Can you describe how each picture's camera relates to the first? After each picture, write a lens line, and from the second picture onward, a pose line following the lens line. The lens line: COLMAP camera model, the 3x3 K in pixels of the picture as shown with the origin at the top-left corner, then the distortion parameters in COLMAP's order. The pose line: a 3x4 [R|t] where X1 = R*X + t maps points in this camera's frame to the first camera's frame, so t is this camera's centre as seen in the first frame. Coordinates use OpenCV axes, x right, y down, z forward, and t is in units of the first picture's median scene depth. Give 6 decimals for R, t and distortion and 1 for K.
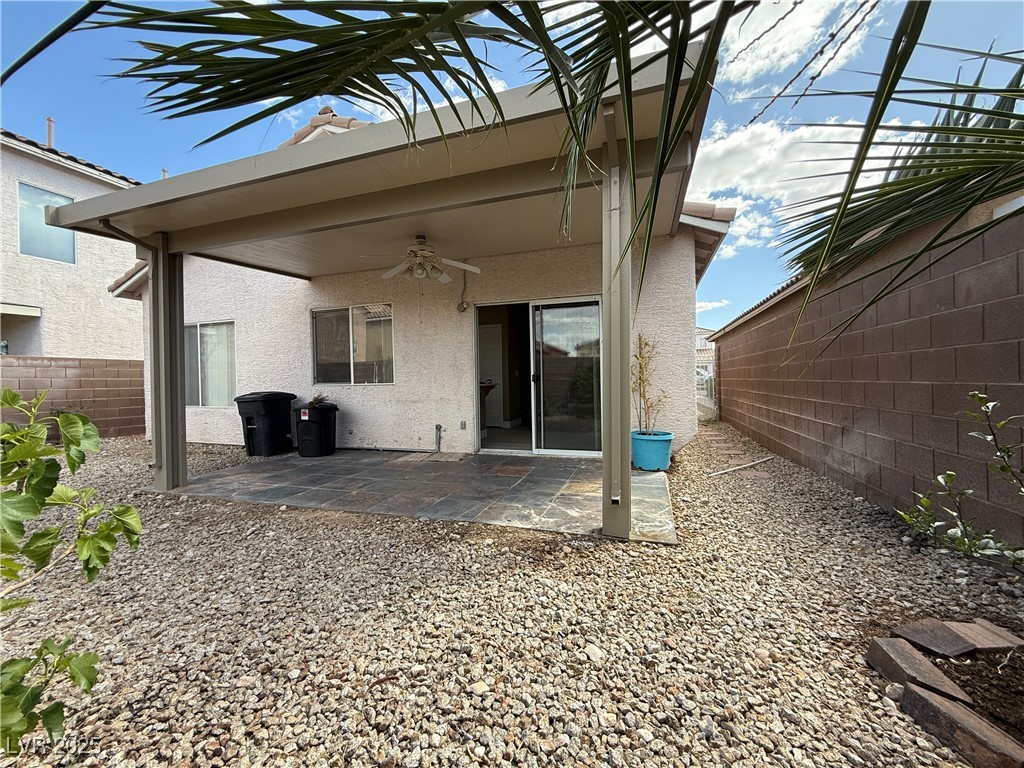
lens RADIAL K [[407.8, 0, 507.5], [0, 407.8, 384.0], [0, 0, 1]] dist [-0.000435, -0.000381]
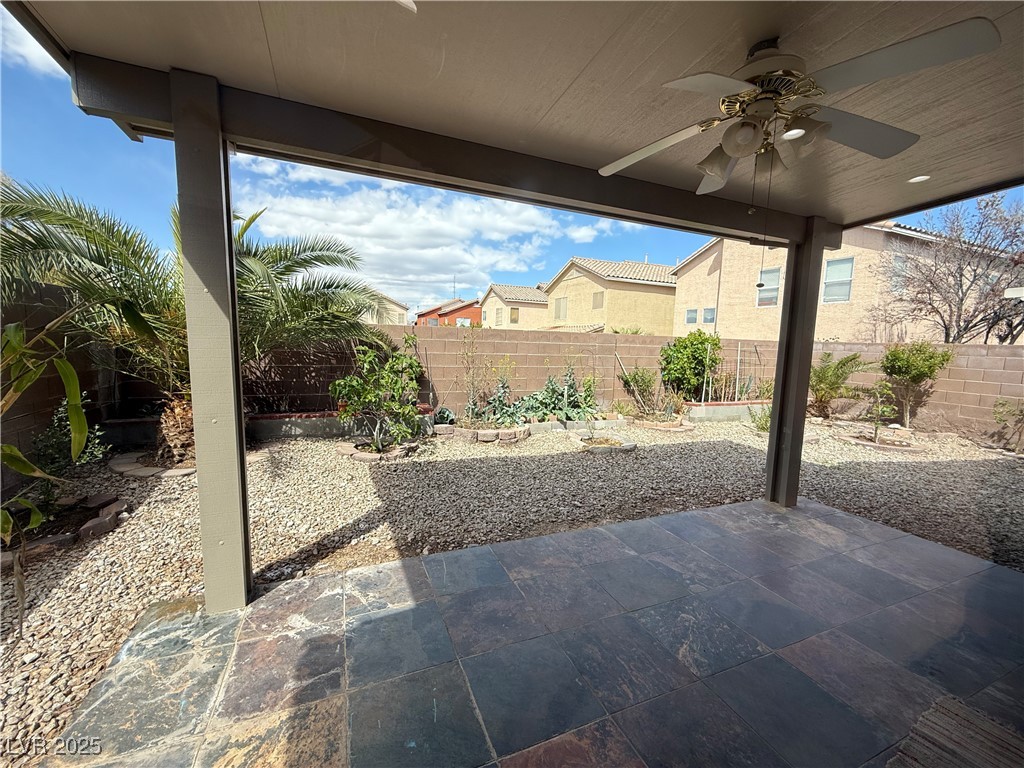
lens RADIAL K [[407.8, 0, 507.5], [0, 407.8, 384.0], [0, 0, 1]] dist [-0.000435, -0.000381]
pose [[-0.754569, 0.056790, -0.653759, 0.325331], [-0.024011, 0.993192, 0.113989, -0.144932], [0.655781, 0.101710, -0.748068, 1.728763]]
